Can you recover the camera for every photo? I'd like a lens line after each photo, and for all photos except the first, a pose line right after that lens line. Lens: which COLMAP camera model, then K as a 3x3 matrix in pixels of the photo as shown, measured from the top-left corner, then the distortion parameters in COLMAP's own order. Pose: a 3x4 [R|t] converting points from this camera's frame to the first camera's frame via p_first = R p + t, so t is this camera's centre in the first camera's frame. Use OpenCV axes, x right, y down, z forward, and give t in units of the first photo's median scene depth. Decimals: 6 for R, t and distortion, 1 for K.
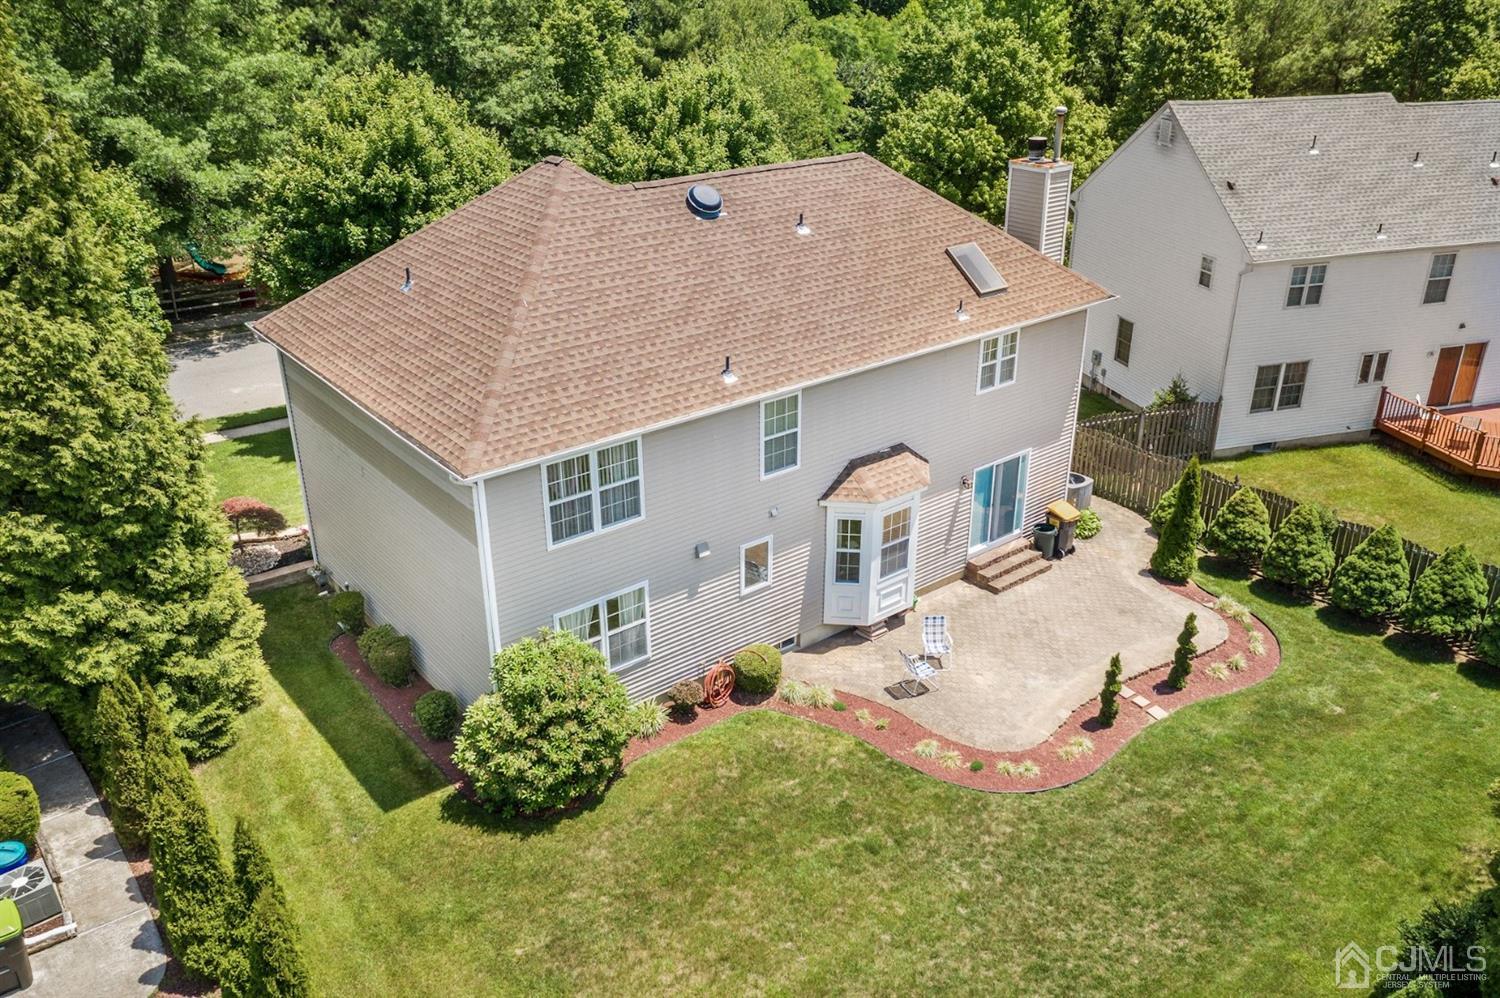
lens RADIAL K [[1190.6, 0, 750.0], [0, 1190.6, 499.0], [0, 0, 1]] dist [-0.032848, 0.000664]
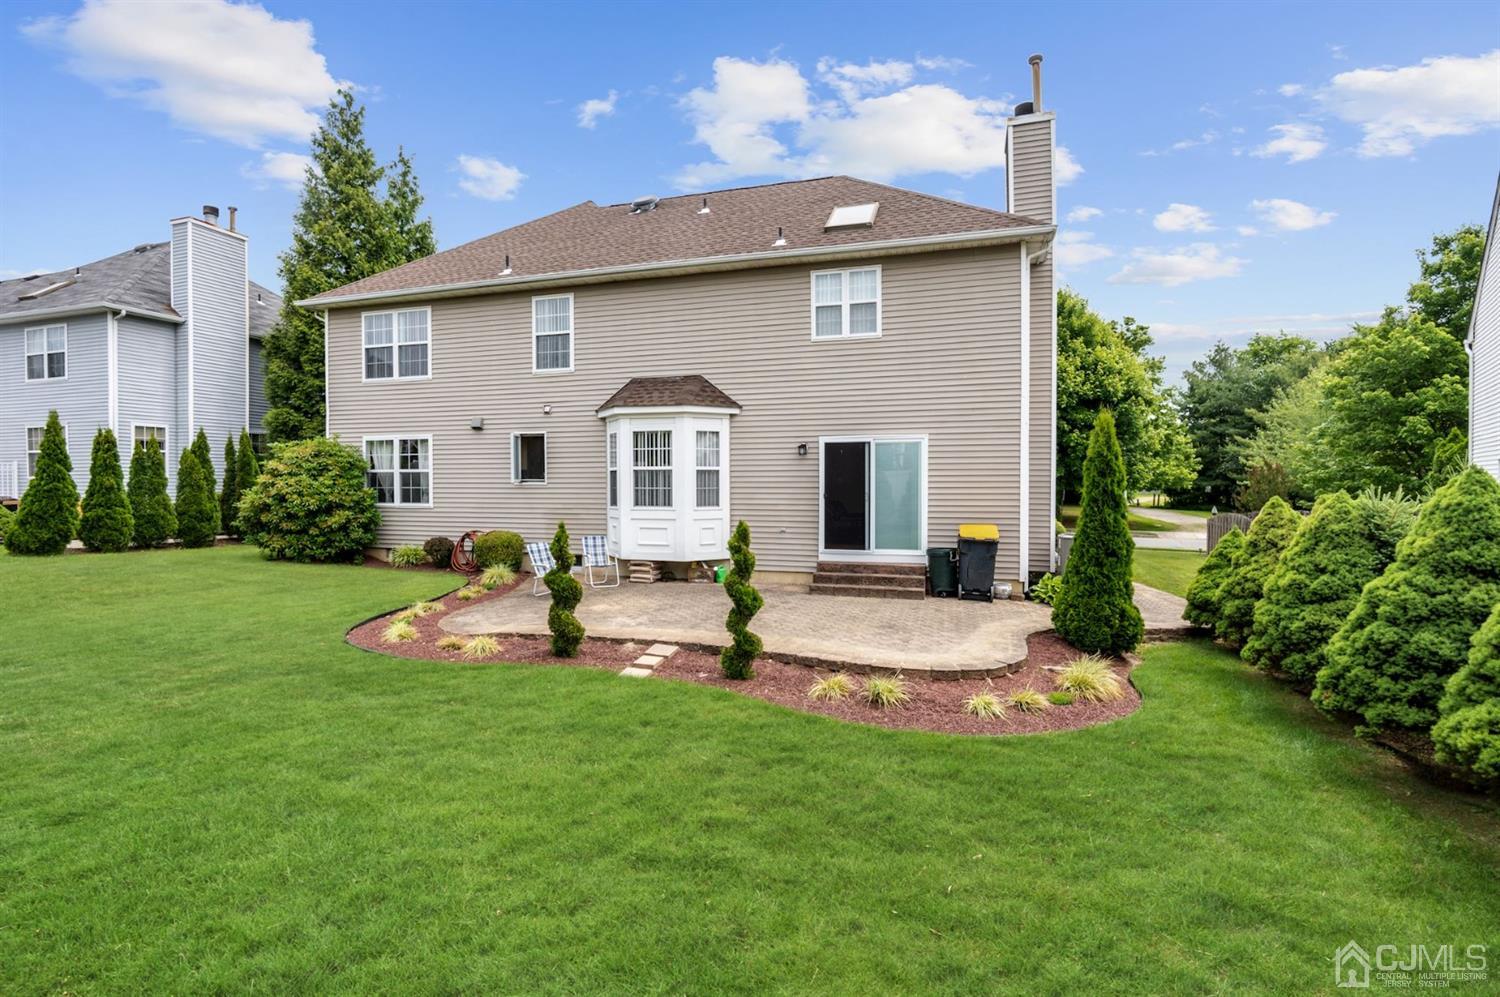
lens RADIAL K [[684.1, 0, 750.0], [0, 684.1, 498.5], [0, 0, 1]] dist [-0.021336, -0.000218]
pose [[0.574052, 0.017763, -0.818626, 0.609756], [-0.348477, 0.910006, -0.224619, 0.153718], [0.740964, 0.414215, 0.528581, 0.800267]]
